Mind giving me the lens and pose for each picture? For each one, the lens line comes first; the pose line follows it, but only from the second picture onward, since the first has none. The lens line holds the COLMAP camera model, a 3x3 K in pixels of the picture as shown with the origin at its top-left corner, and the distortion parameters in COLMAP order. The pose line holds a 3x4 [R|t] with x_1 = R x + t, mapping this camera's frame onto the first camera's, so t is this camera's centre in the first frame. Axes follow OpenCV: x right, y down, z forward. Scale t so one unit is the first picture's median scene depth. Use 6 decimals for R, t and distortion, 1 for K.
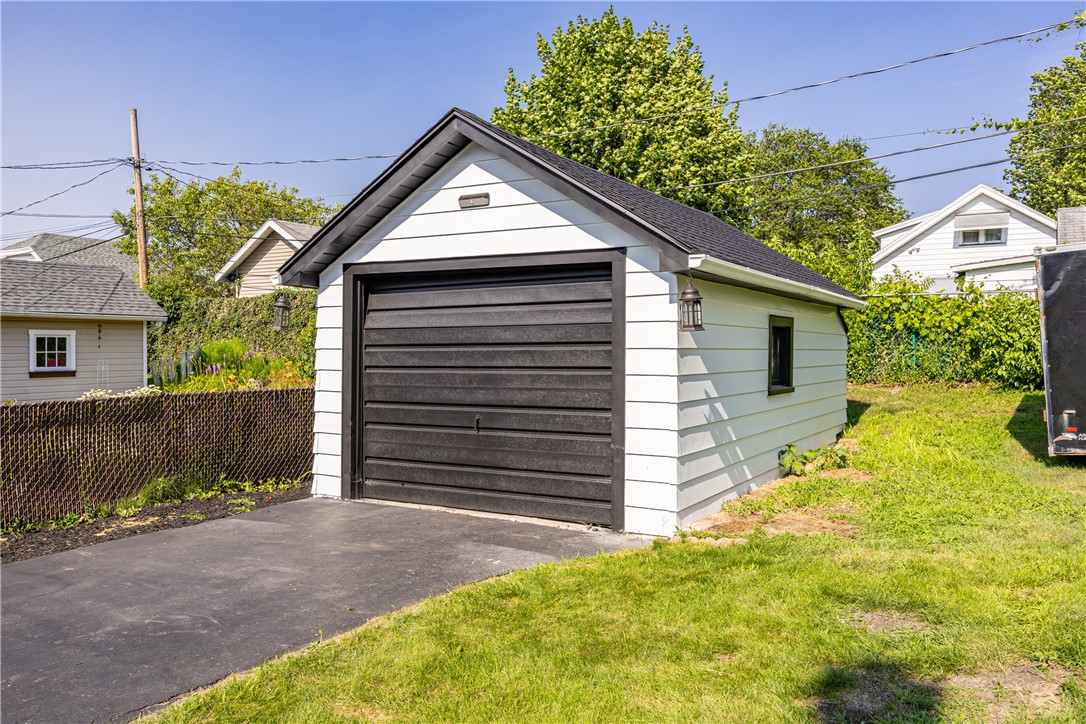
lens RADIAL K [[822.7, 0, 543.0], [0, 822.7, 362.0], [0, 0, 1]] dist [-0.005391, -0.002467]
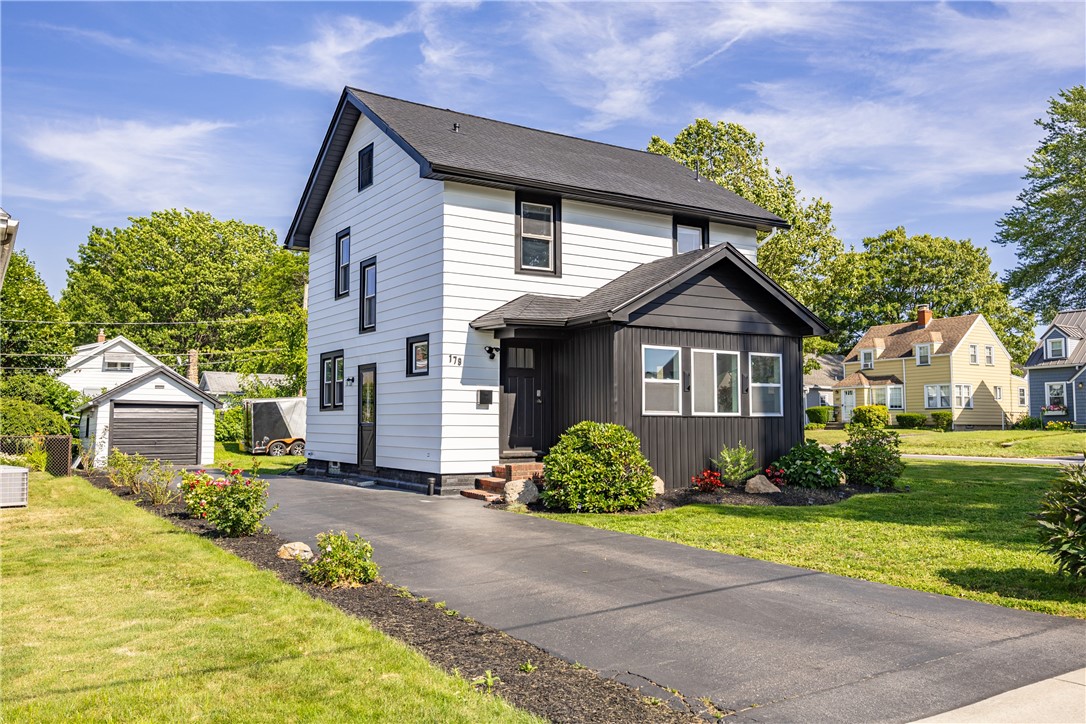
lens RADIAL K [[877.6, 0, 543.0], [0, 877.6, 362.0], [0, 0, 1]] dist [0.003769, 0.000250]
pose [[0.446775, 0.074575, 0.891533, -2.772292], [0.023160, 0.995222, -0.094855, 0.120040], [-0.894347, 0.063027, 0.442913, -2.328933]]
